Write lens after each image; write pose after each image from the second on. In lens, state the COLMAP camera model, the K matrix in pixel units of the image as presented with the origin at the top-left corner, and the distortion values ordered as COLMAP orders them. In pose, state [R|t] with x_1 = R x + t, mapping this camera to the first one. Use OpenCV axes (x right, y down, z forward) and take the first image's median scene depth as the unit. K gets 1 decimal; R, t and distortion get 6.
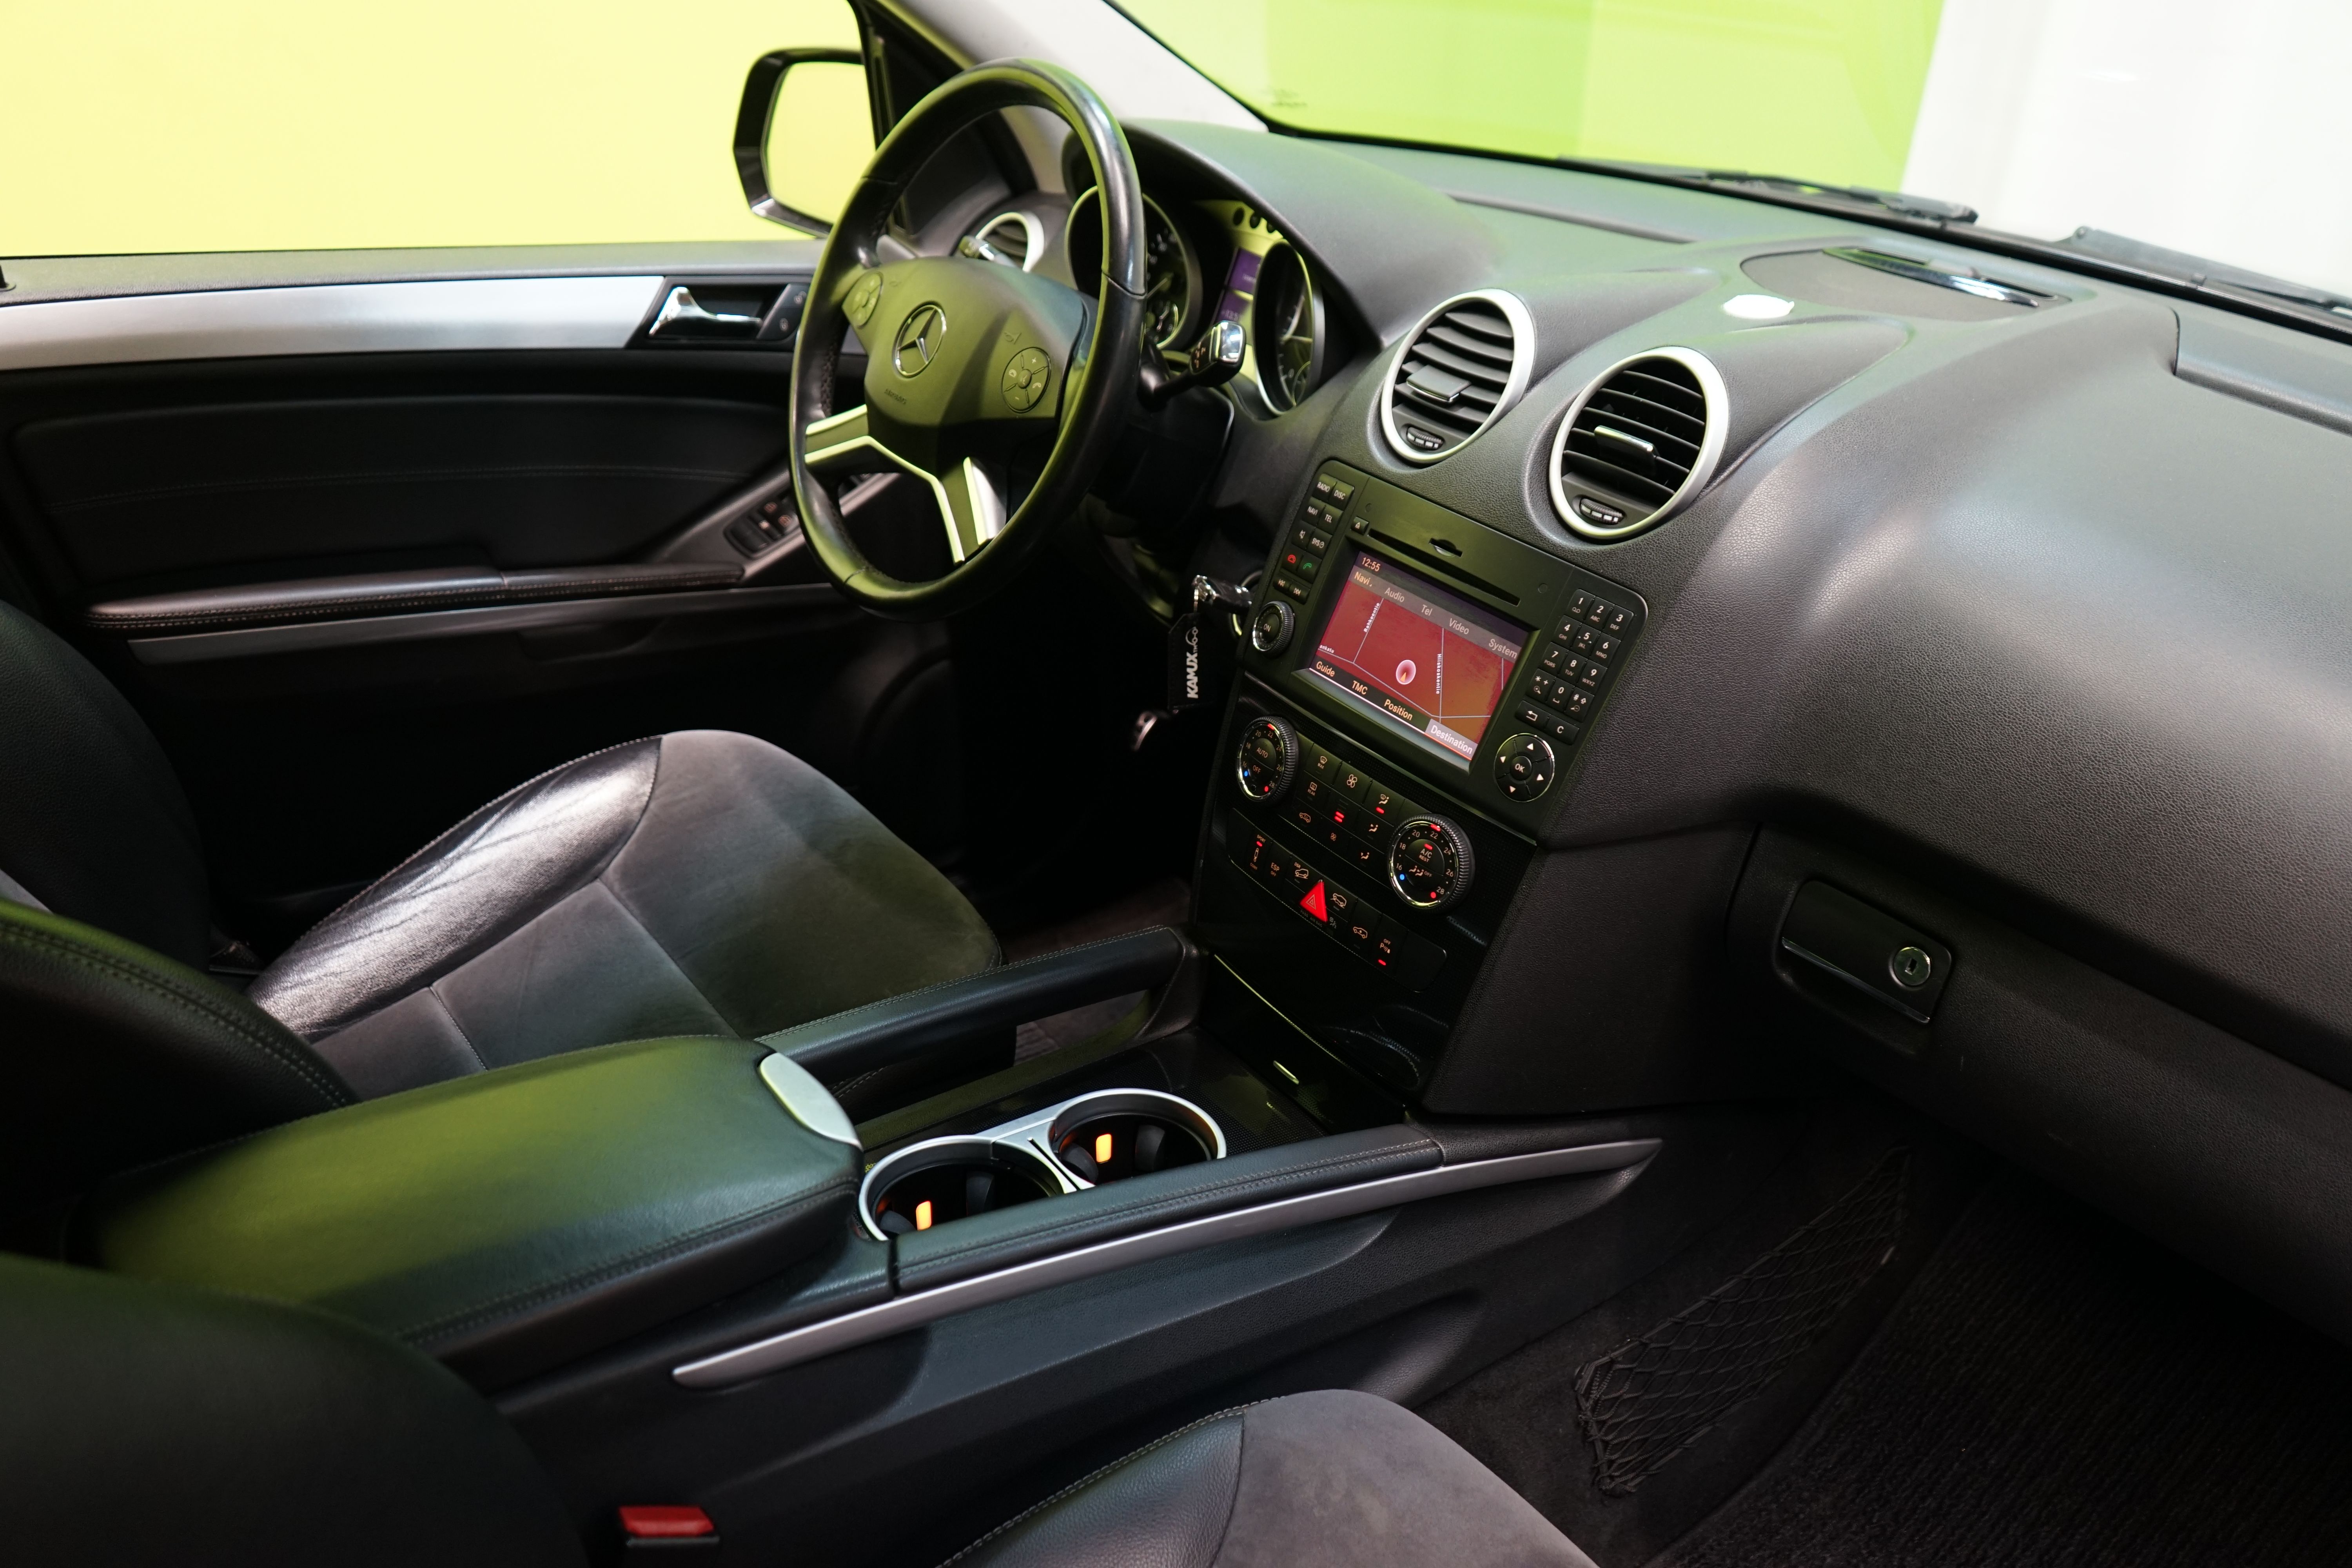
lens RADIAL K [[1879.4, 0, 1176.0], [0, 1879.4, 784.0], [0, 0, 1]] dist [-0.002204, -0.002182]
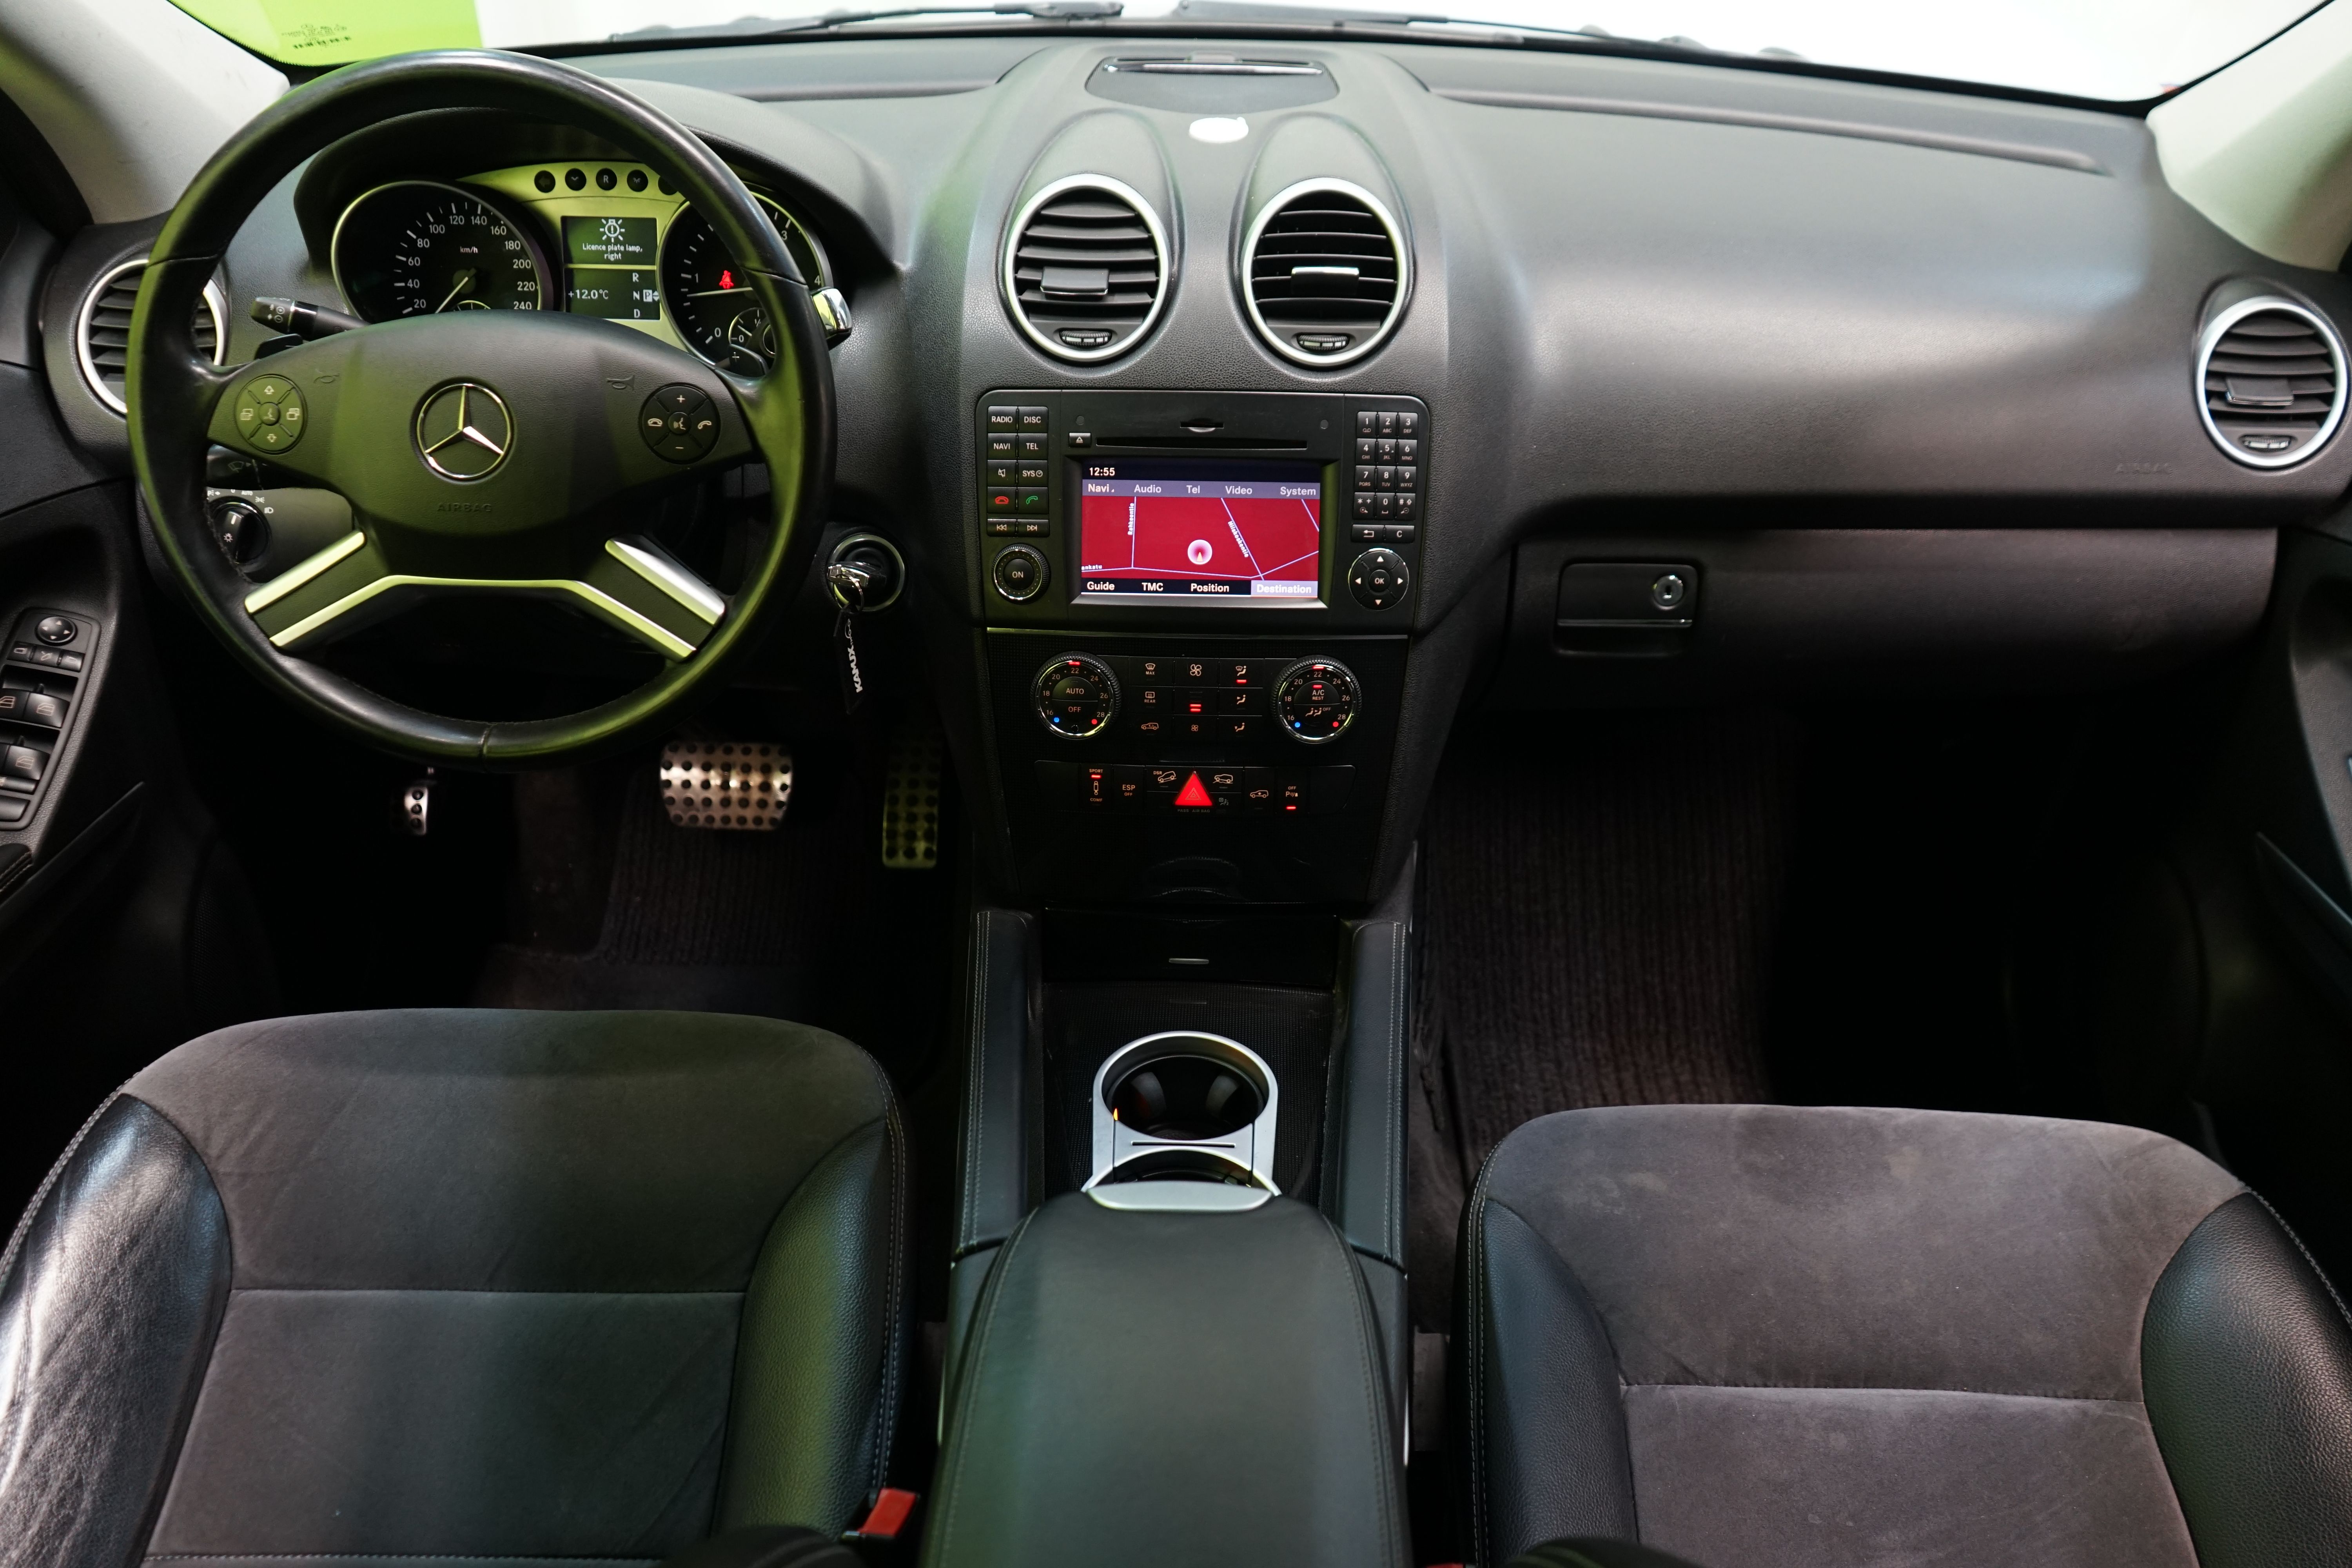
lens RADIAL K [[1879.4, 0, 1176.0], [0, 1879.4, 784.0], [0, 0, 1]] dist [-0.002204, -0.002182]
pose [[0.600971, -0.466390, 0.649087, -0.606049], [0.390967, 0.879847, 0.270212, -0.227466], [-0.697122, 0.091382, 0.711105, 0.275721]]
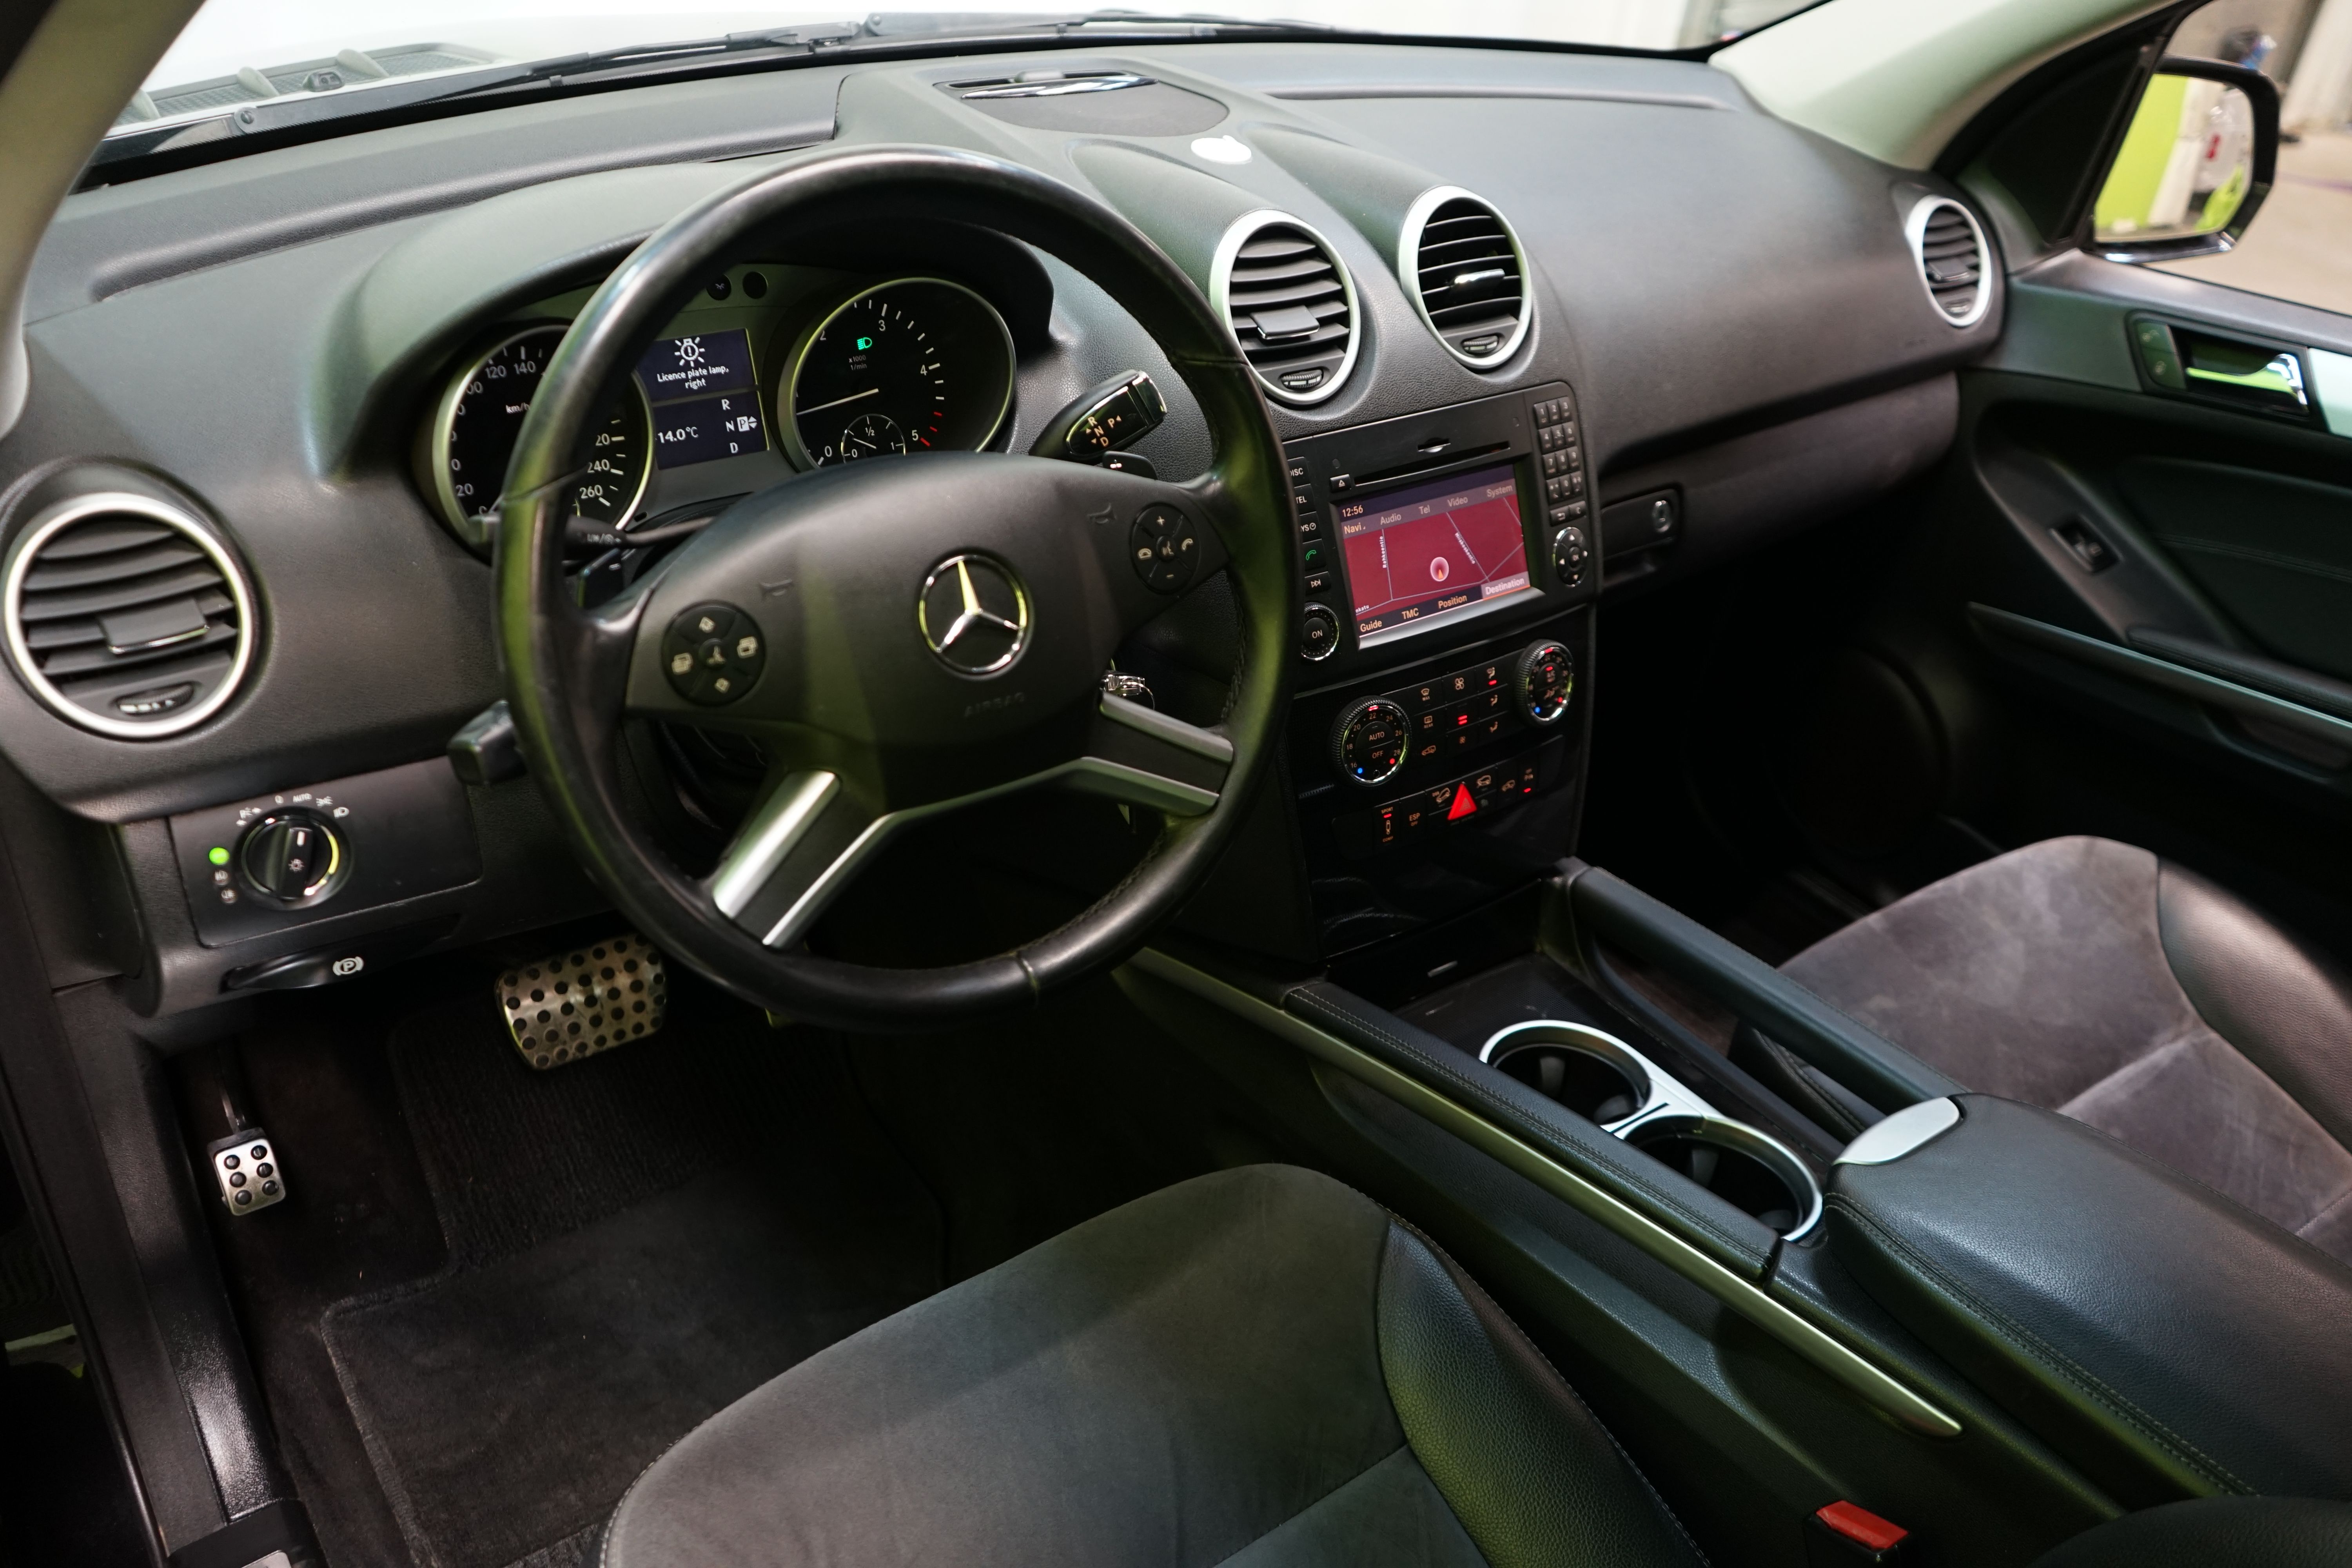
lens RADIAL K [[1879.4, 0, 1176.0], [0, 1879.4, 784.0], [0, 0, 1]] dist [-0.002204, -0.002182]
pose [[-0.004283, -0.574337, 0.818608, -0.781847], [0.404043, 0.747825, 0.526789, -0.566177], [-0.914730, 0.333009, 0.228854, 0.913919]]
